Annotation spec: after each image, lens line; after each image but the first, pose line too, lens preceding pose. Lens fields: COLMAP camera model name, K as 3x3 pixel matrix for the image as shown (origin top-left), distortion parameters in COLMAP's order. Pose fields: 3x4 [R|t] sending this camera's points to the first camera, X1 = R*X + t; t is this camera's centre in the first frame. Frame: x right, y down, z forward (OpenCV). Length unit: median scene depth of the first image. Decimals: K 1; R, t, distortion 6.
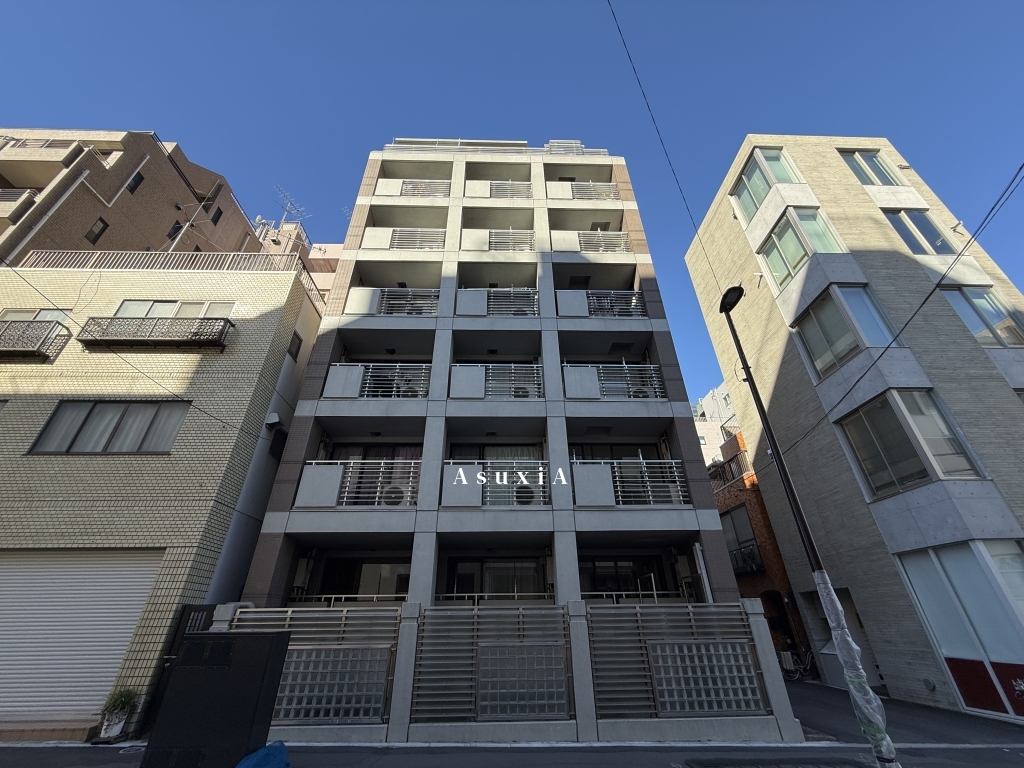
lens RADIAL K [[407.1, 0, 512.1], [0, 407.1, 386.4], [0, 0, 1]] dist [-0.000193, -0.000085]
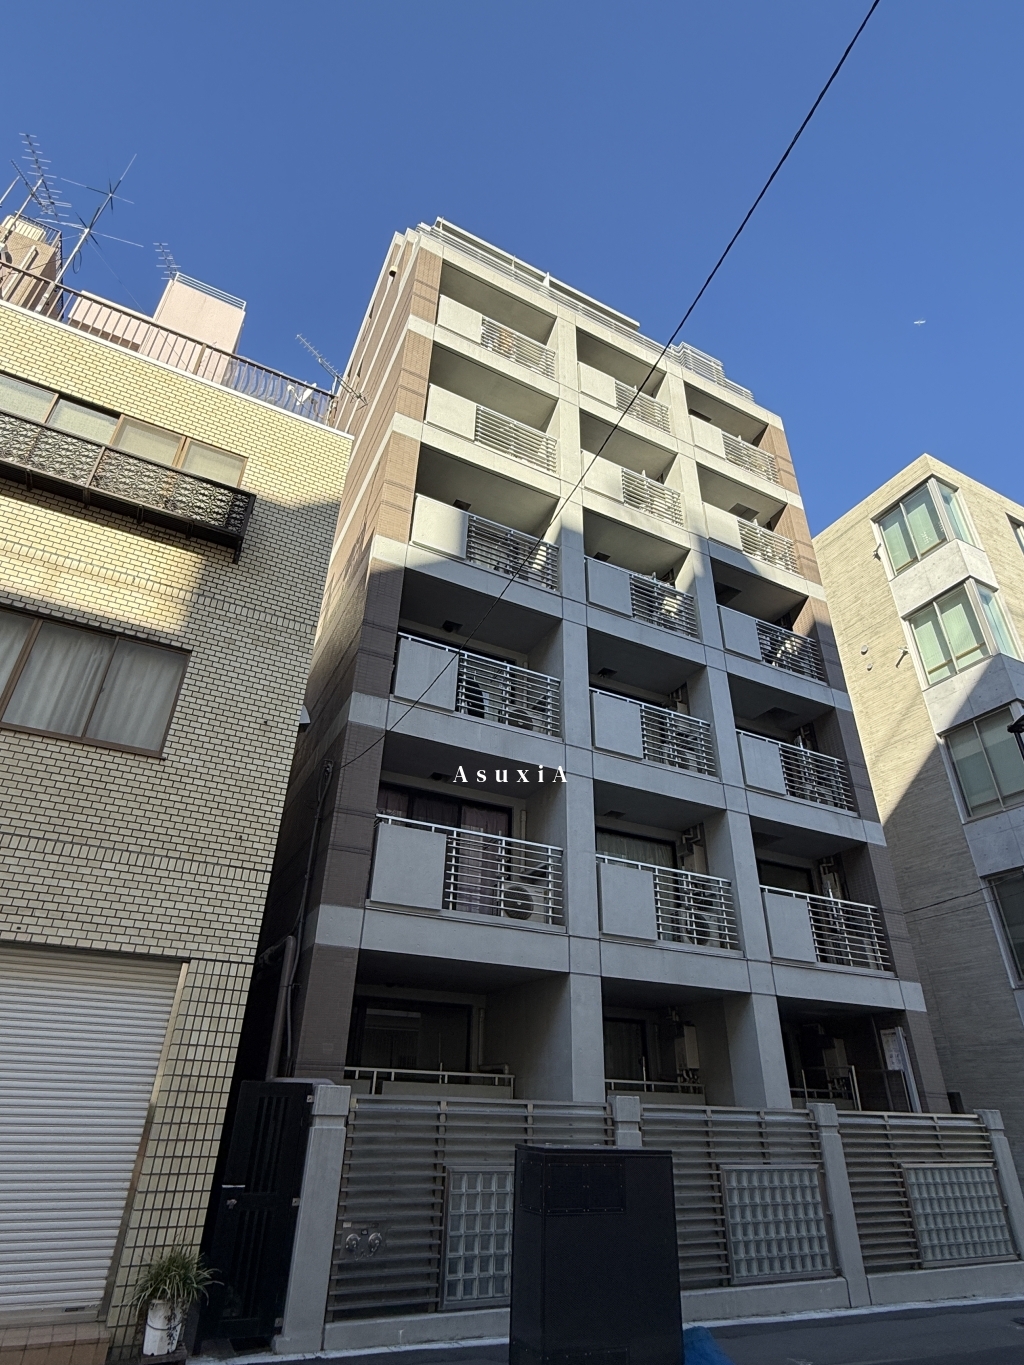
lens RADIAL K [[737.7, 0, 515.0], [0, 737.7, 680.7], [0, 0, 1]] dist [0.001139, 0.000282]
pose [[0.900277, 0.246311, 0.358932, -0.655068], [-0.246264, 0.968080, -0.046646, 0.013017], [-0.358964, -0.046397, 0.932197, 0.037409]]
